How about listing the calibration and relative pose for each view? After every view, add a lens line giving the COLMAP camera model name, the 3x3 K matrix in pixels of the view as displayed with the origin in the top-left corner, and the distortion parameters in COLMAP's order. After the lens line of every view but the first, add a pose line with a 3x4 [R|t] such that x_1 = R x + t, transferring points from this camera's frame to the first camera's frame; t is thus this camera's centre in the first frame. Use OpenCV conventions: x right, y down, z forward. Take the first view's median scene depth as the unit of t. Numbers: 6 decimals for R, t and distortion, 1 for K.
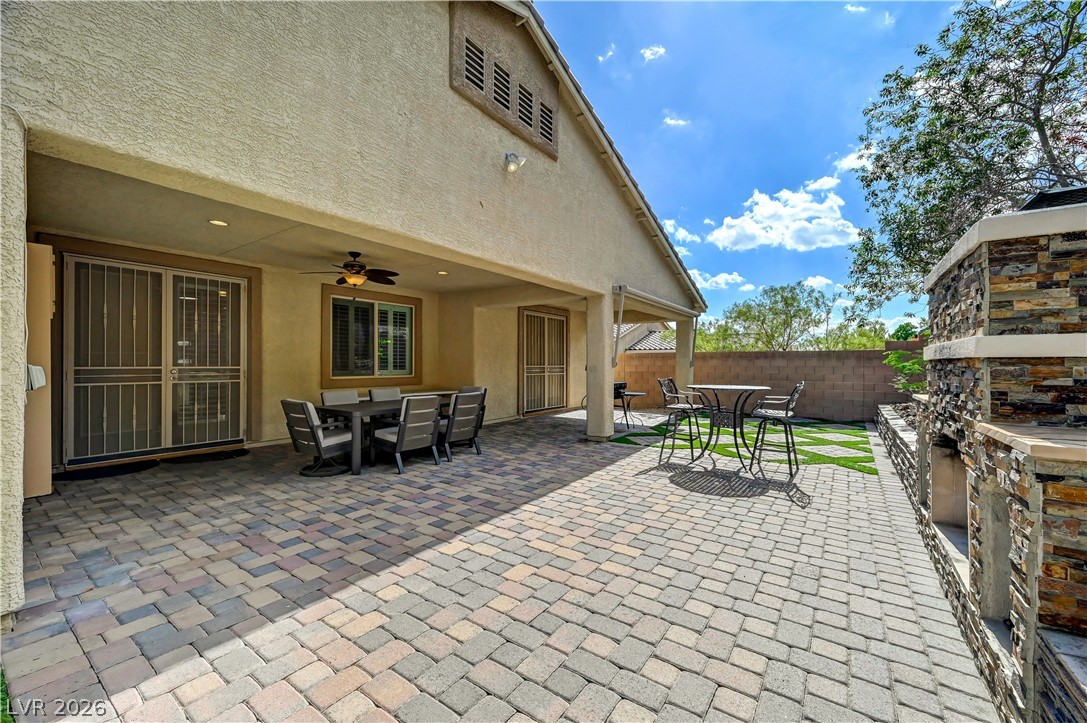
lens RADIAL K [[433.6, 0, 543.5], [0, 433.6, 361.5], [0, 0, 1]] dist [0.001347, 0.000035]
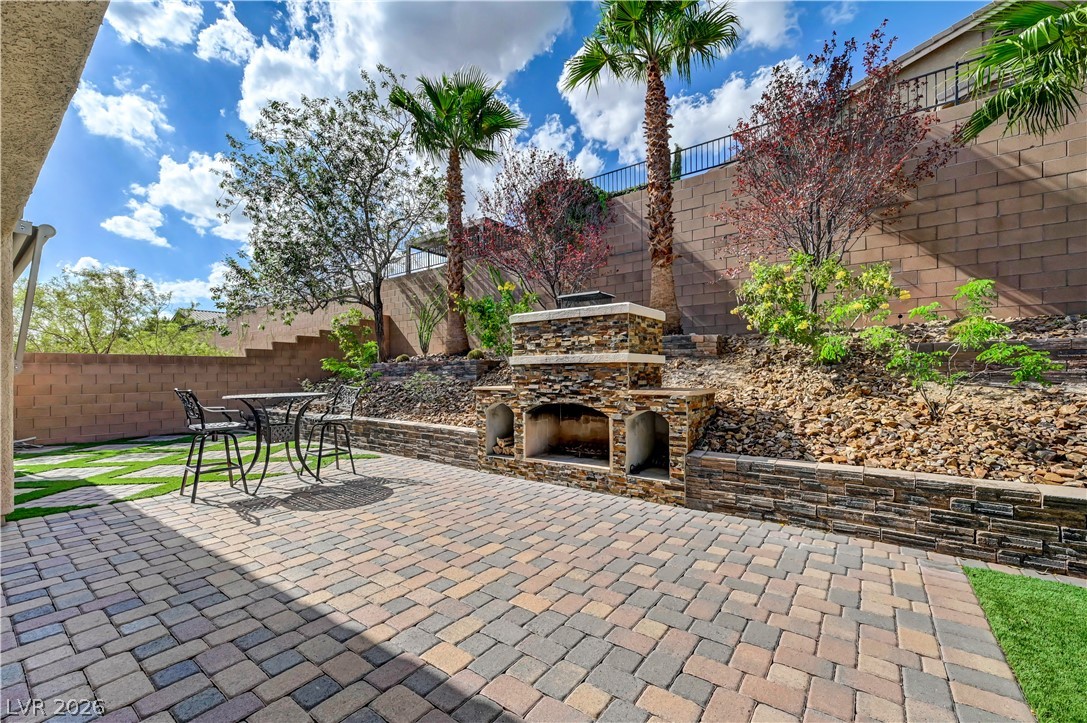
lens RADIAL K [[438.4, 0, 548.2], [0, 438.4, 368.2], [0, 0, 1]] dist [0.000553, -0.000127]
pose [[0.021217, 0.005096, 0.999762, -0.656339], [0.000837, 0.999987, -0.005115, 0.014424], [-0.999775, 0.000945, 0.021212, 0.663762]]
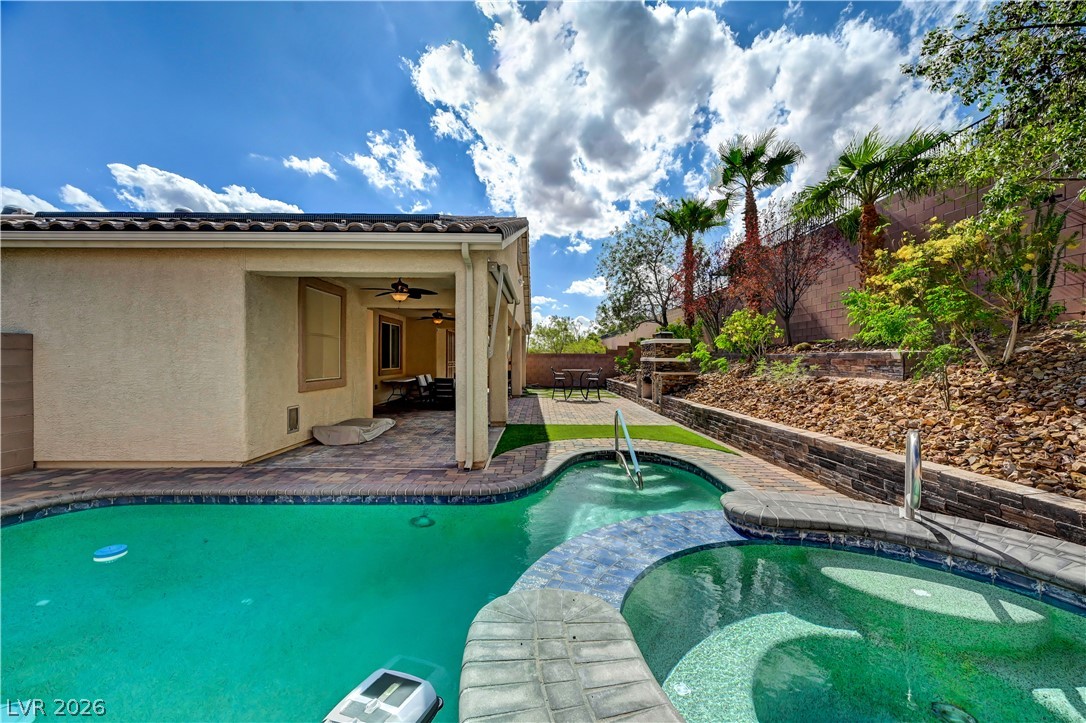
lens RADIAL K [[438.0, 0, 547.7], [0, 438.0, 368.2], [0, 0, 1]] dist [0.000553, -0.000127]
pose [[0.807284, -0.009584, 0.590085, -1.921005], [-0.009012, 0.999551, 0.028563, -0.038944], [-0.590094, -0.028376, 0.806836, -1.547028]]
